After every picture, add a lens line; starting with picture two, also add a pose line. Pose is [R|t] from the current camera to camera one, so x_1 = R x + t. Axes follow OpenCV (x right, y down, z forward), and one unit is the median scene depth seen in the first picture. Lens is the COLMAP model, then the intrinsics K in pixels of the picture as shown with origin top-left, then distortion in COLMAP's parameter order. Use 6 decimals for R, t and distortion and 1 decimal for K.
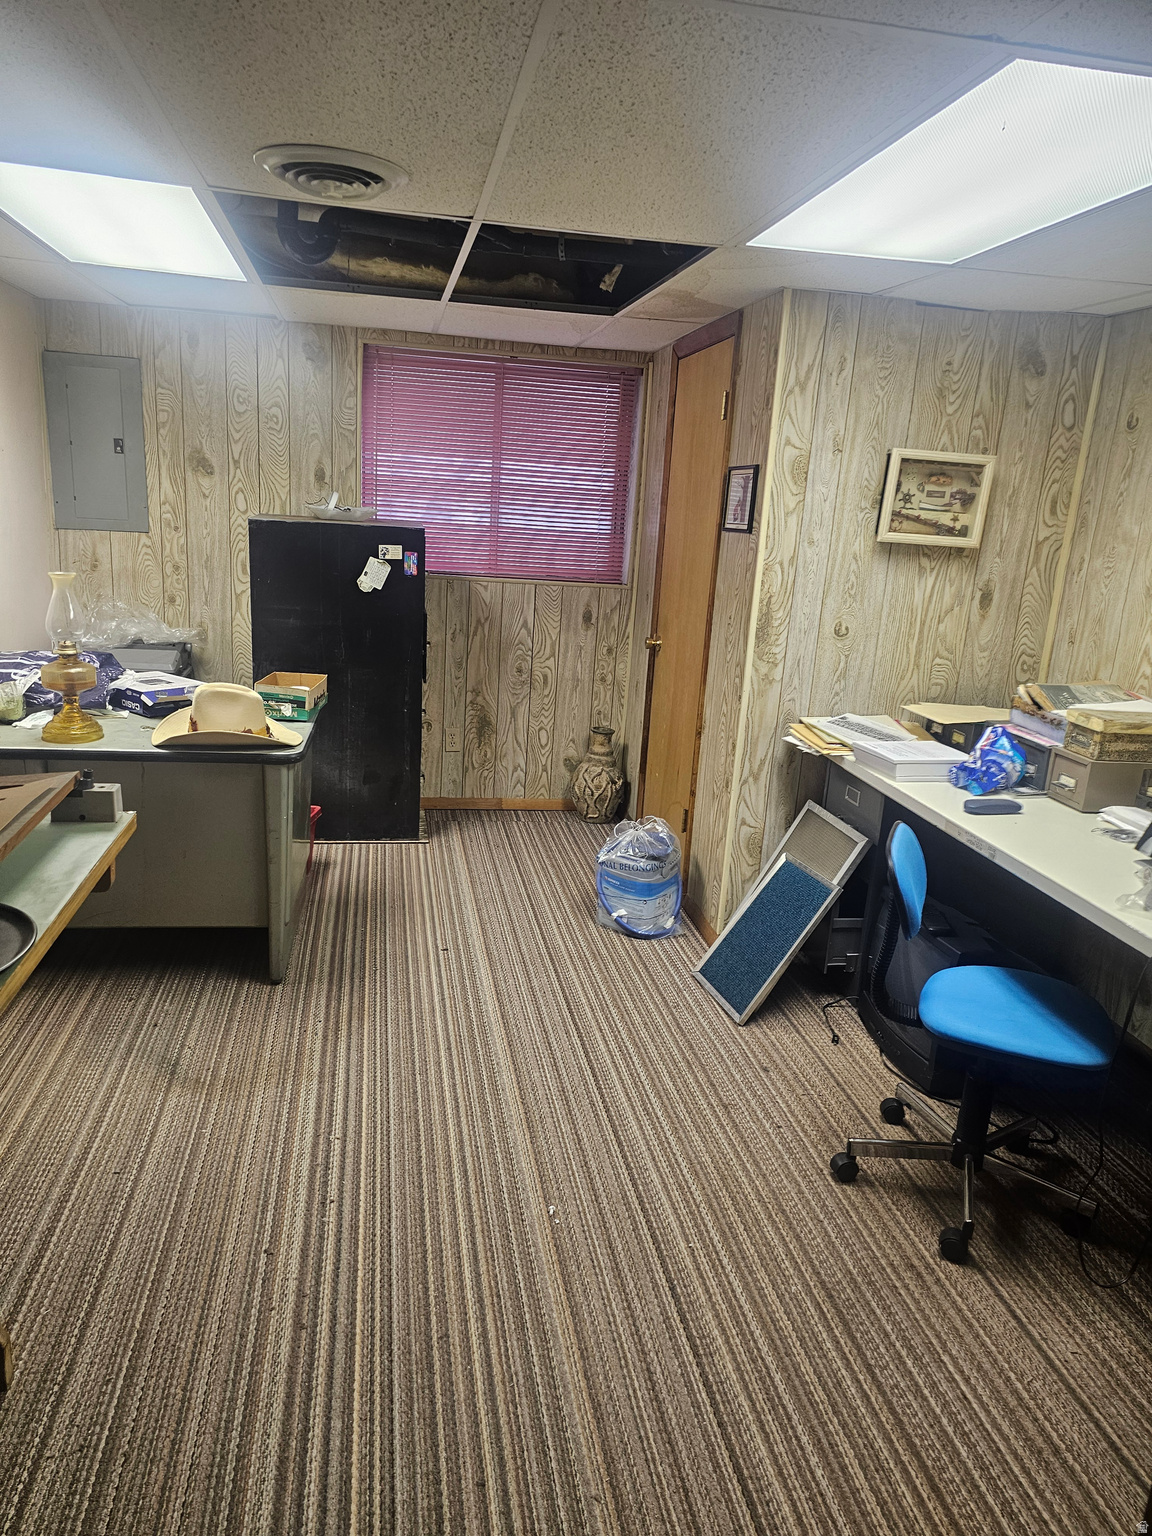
lens RADIAL K [[1054.5, 0, 574.2], [0, 1054.5, 768.7], [0, 0, 1]] dist [0.053842, -0.047221]
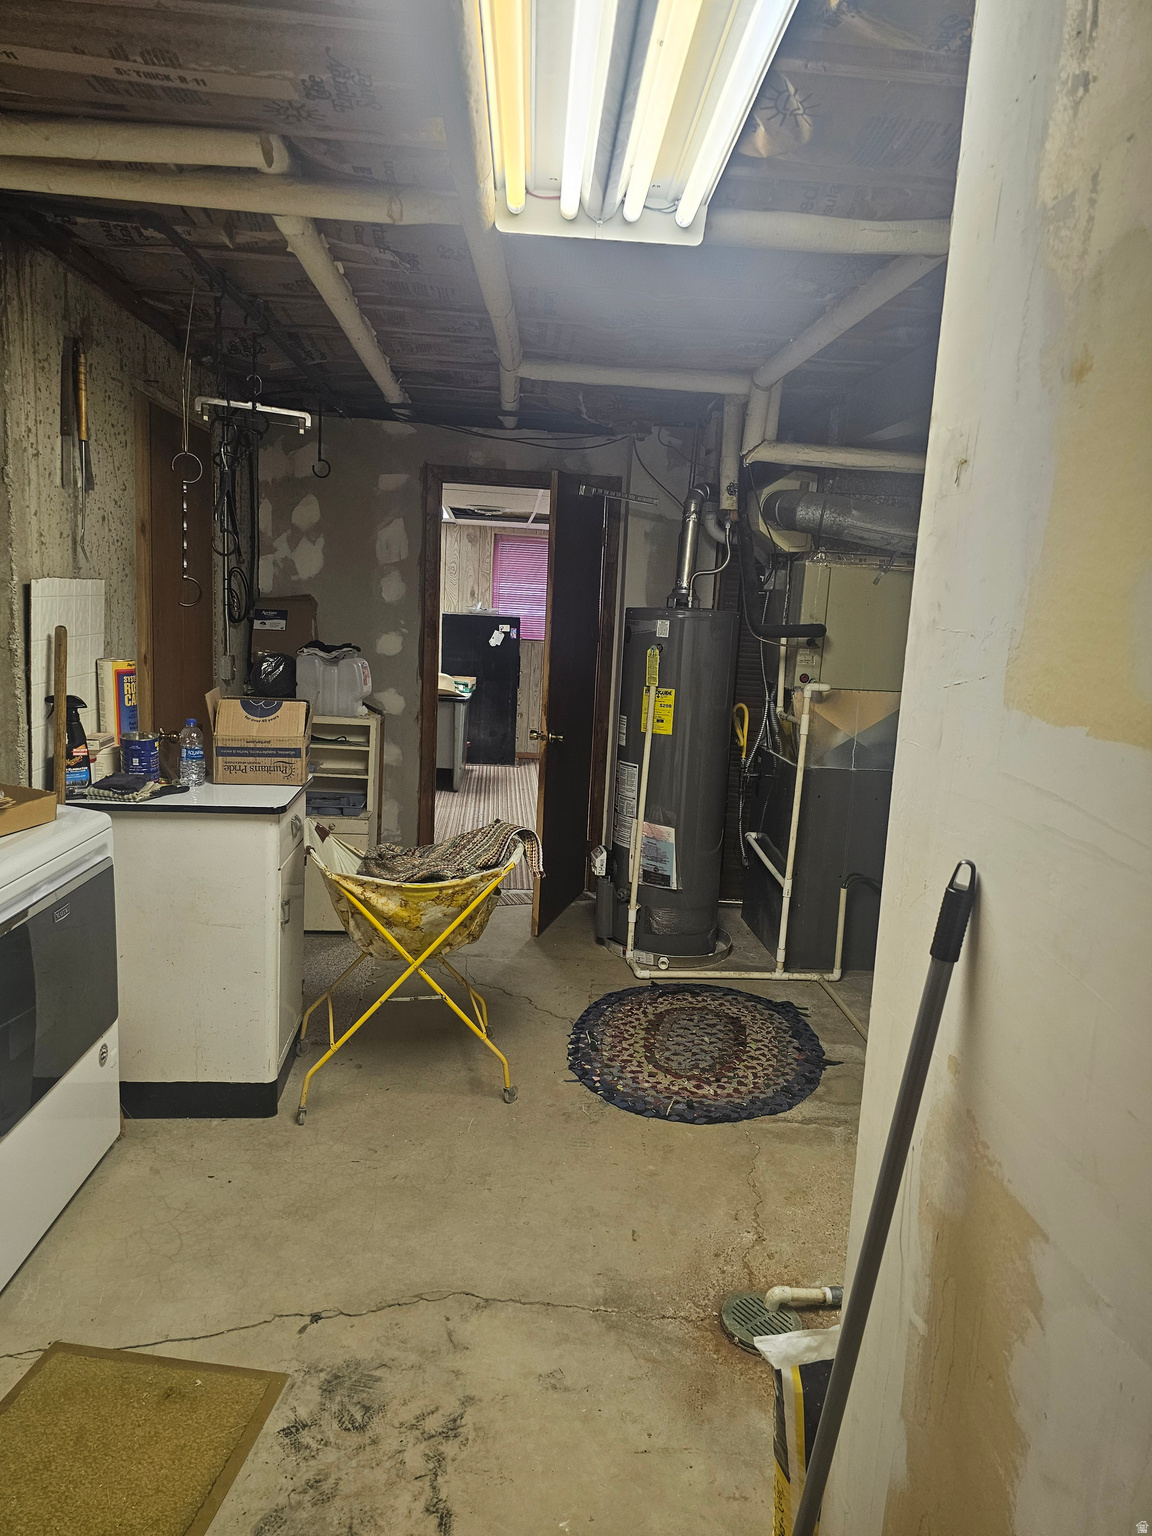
lens RADIAL K [[1054.5, 0, 574.9], [0, 1054.5, 768.1], [0, 0, 1]] dist [0.053842, -0.047221]
pose [[0.994099, 0.003061, -0.108435, 0.206017], [-0.014083, 0.994784, -0.101026, 0.297538], [0.107561, 0.101957, 0.988957, -1.096633]]
